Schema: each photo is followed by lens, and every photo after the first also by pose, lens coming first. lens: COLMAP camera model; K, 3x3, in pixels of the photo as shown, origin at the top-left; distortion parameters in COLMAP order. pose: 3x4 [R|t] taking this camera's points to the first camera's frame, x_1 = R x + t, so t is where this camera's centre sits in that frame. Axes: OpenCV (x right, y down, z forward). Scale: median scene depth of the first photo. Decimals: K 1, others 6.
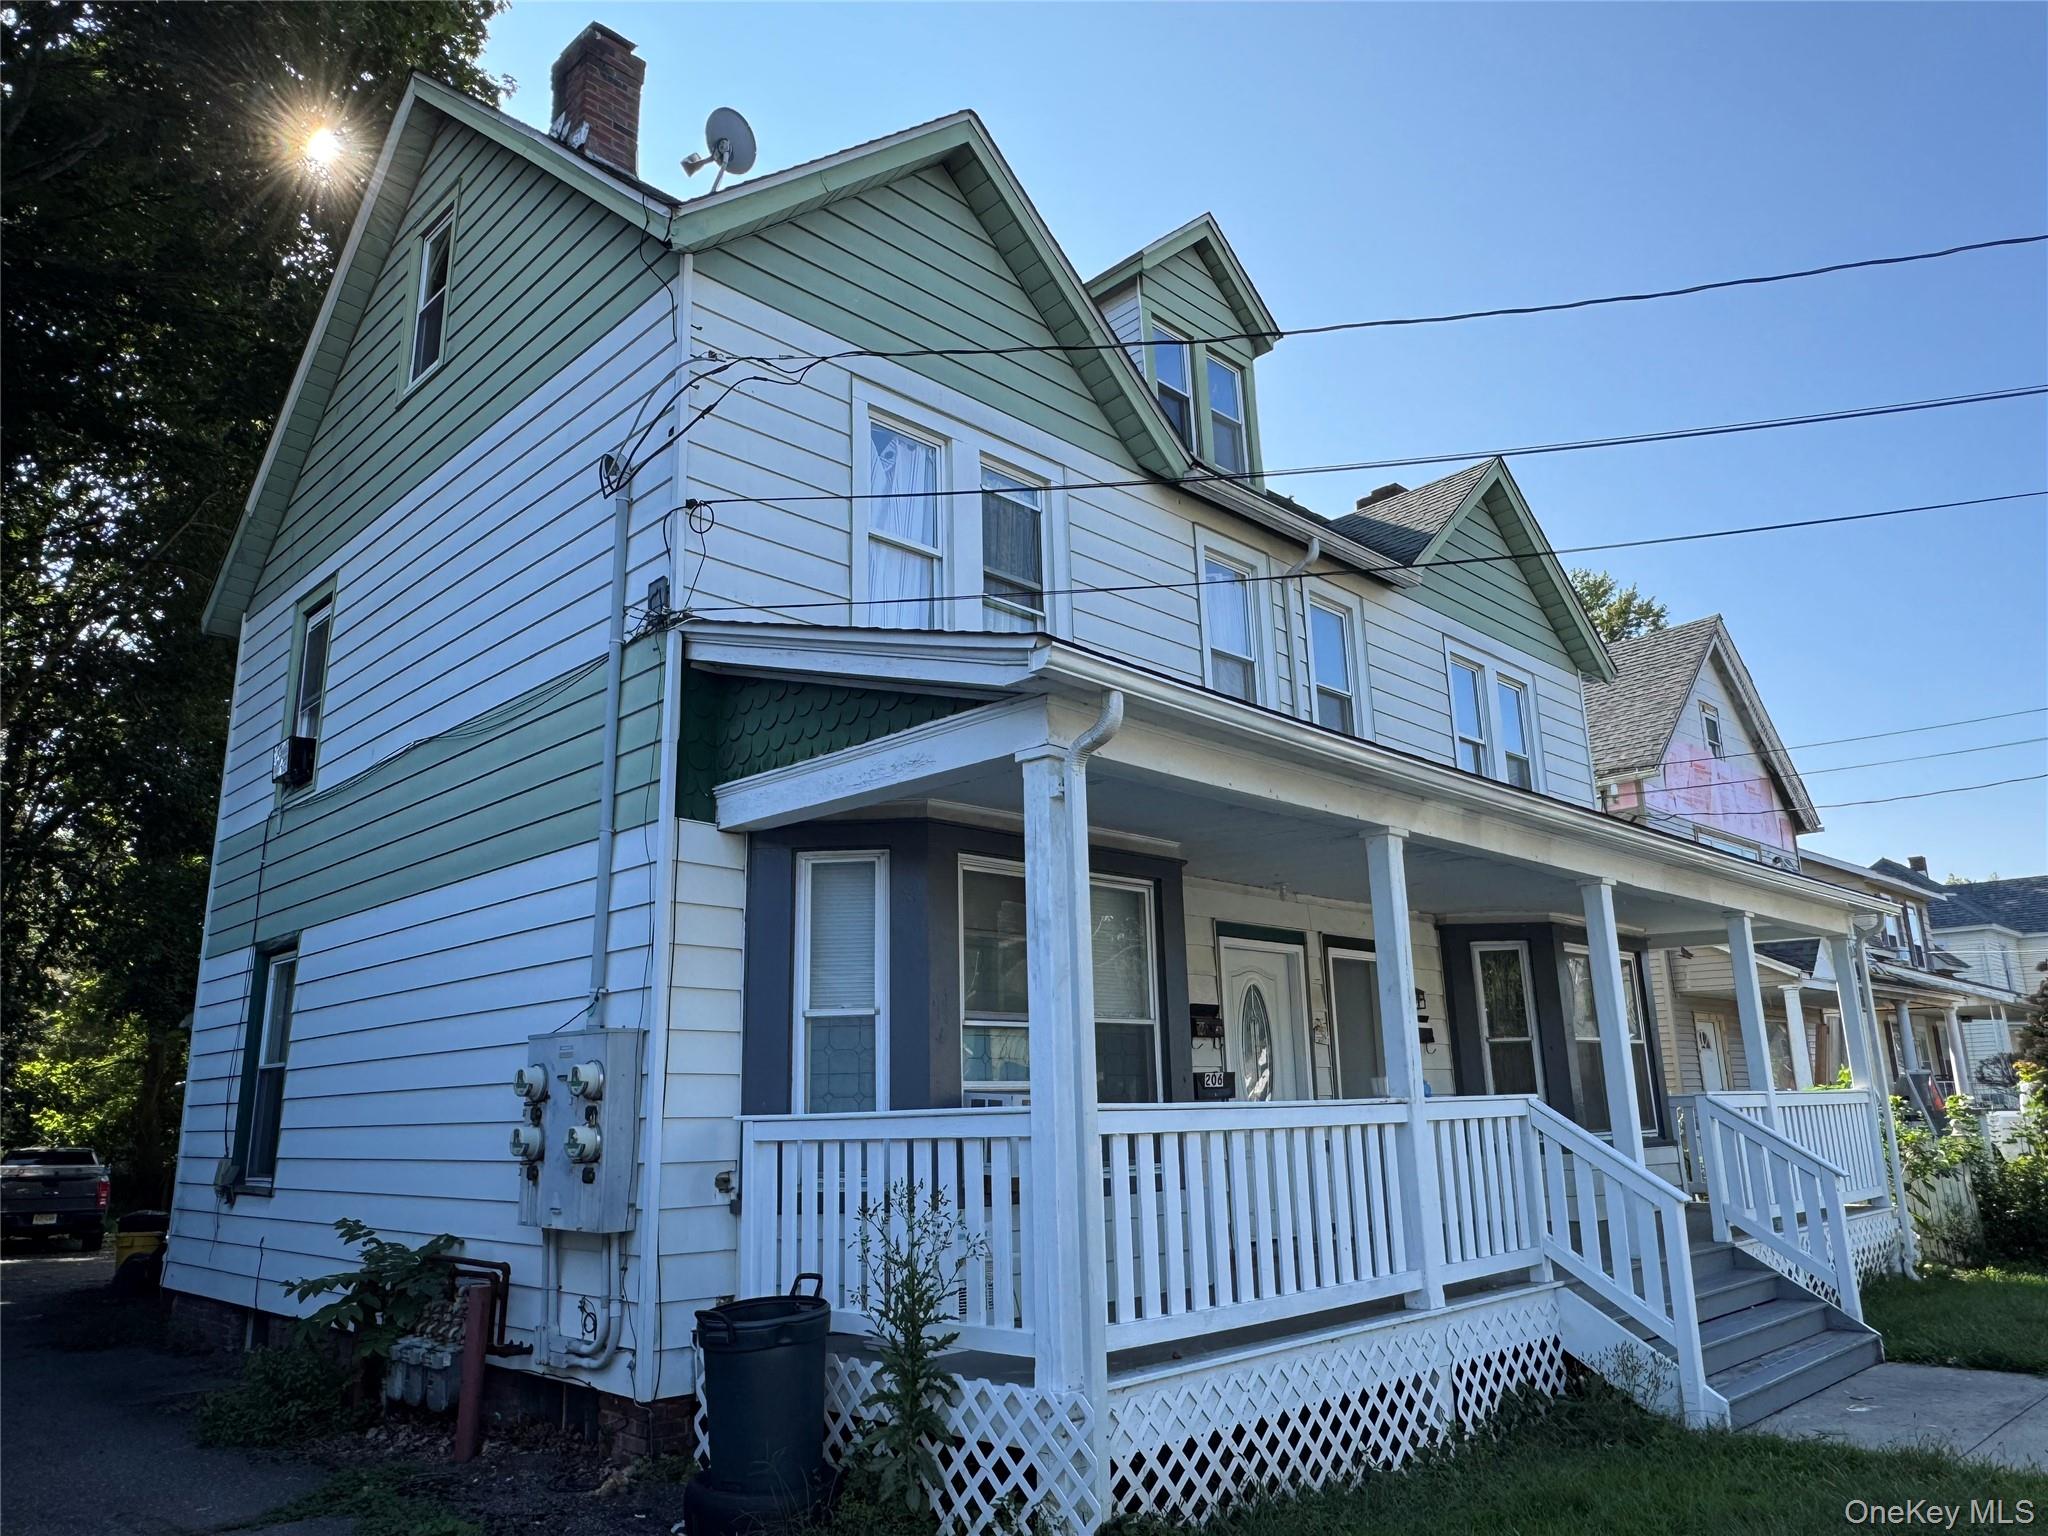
lens RADIAL K [[1398.3, 0, 1015.9], [0, 1398.3, 765.6], [0, 0, 1]] dist [-0.005271, 0.002813]
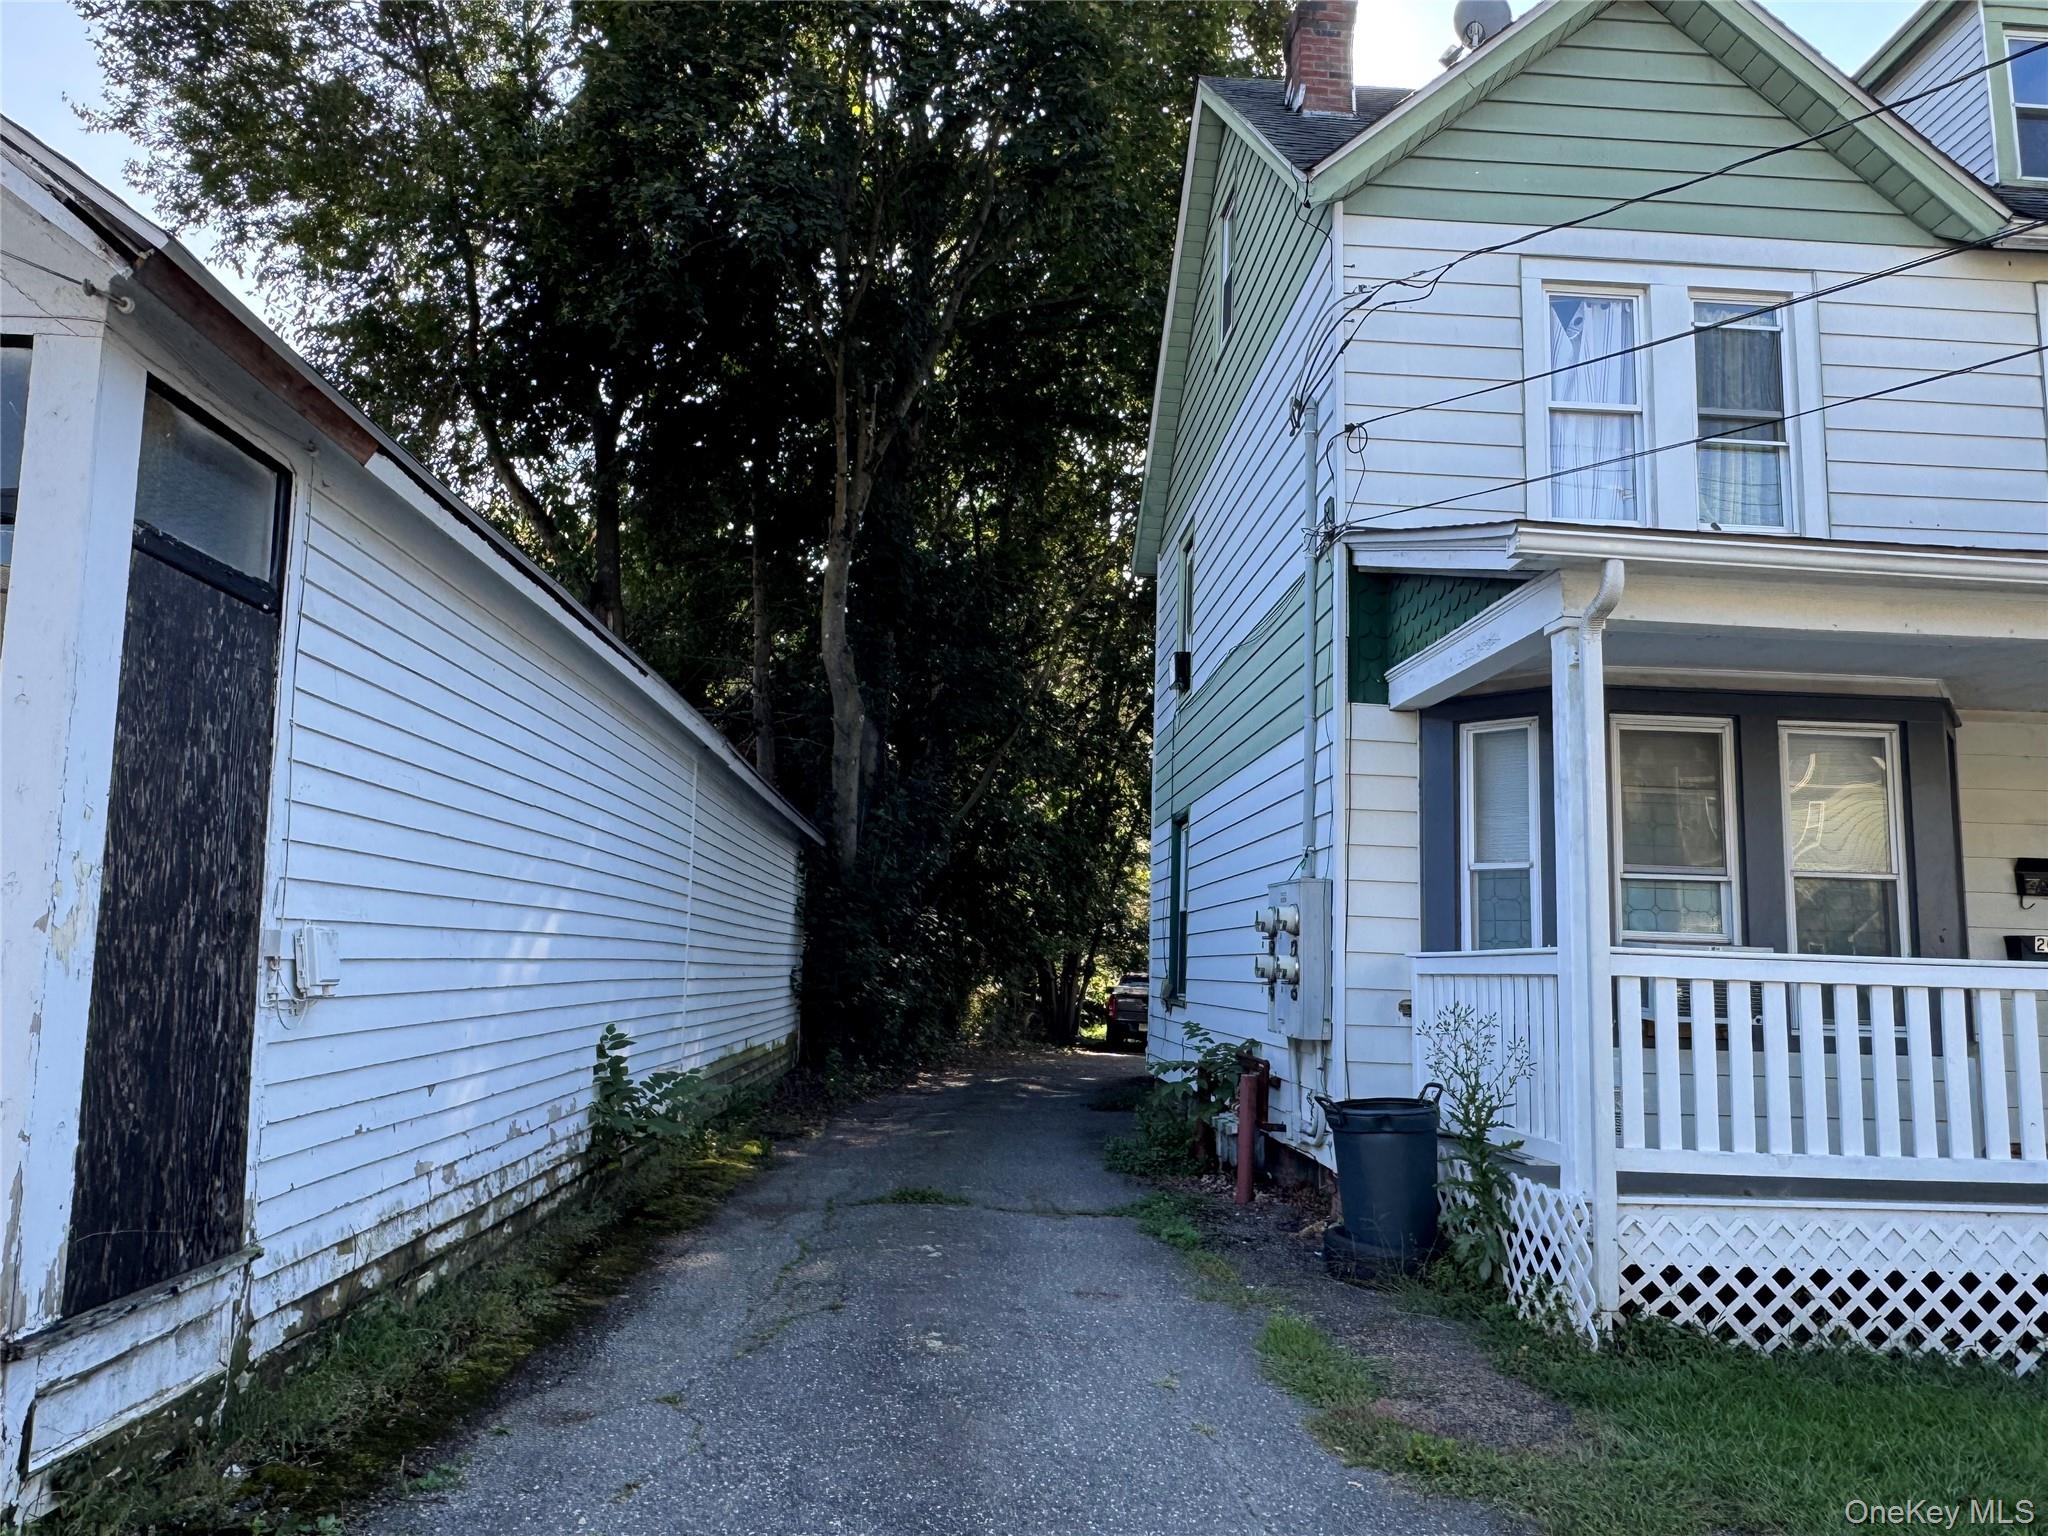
lens RADIAL K [[1397.5, 0, 1017.5], [0, 1397.5, 771.4], [0, 0, 1]] dist [-0.003495, 0.002598]
pose [[0.741072, -0.046776, -0.669794, 0.321156], [0.114546, 0.991754, 0.057475, -0.005092], [0.661582, -0.119315, 0.740320, -0.062715]]
